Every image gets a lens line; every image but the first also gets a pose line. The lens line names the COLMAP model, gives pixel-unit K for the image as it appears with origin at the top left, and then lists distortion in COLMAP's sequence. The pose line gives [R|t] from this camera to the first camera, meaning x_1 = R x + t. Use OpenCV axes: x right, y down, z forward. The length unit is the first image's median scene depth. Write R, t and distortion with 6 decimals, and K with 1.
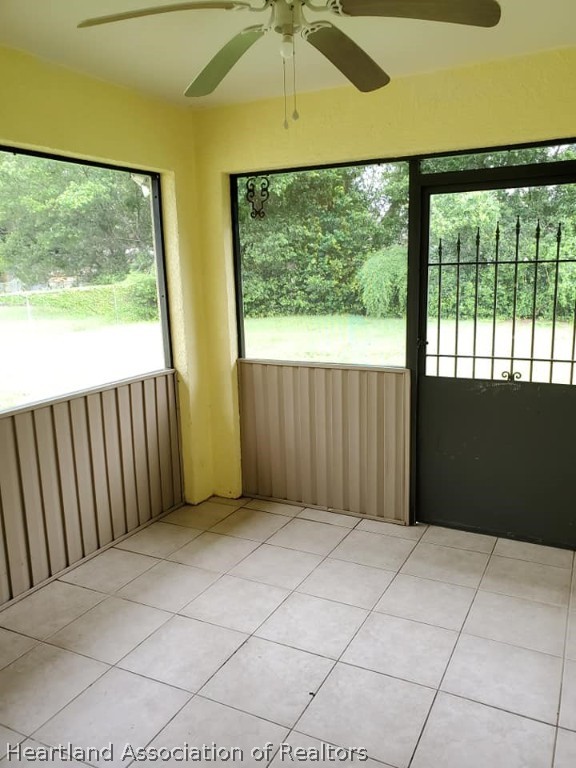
lens RADIAL K [[609.3, 0, 291.8], [0, 609.3, 382.8], [0, 0, 1]] dist [0.054901, -0.017632]
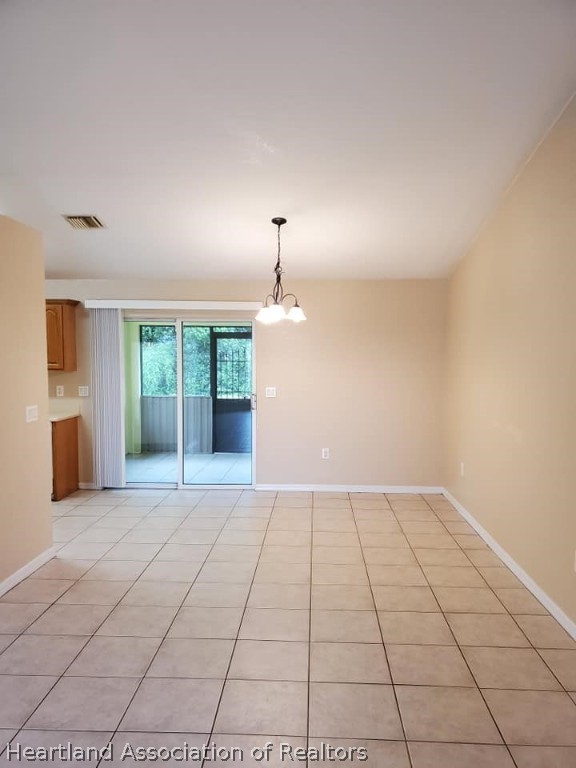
lens RADIAL K [[609.3, 0, 288.8], [0, 609.3, 383.2], [0, 0, 1]] dist [0.054901, -0.017632]
pose [[0.913946, 0.013117, 0.405623, -0.569188], [0.045683, 0.989800, -0.134941, 0.282357], [-0.403255, 0.141859, 0.904025, -1.558880]]
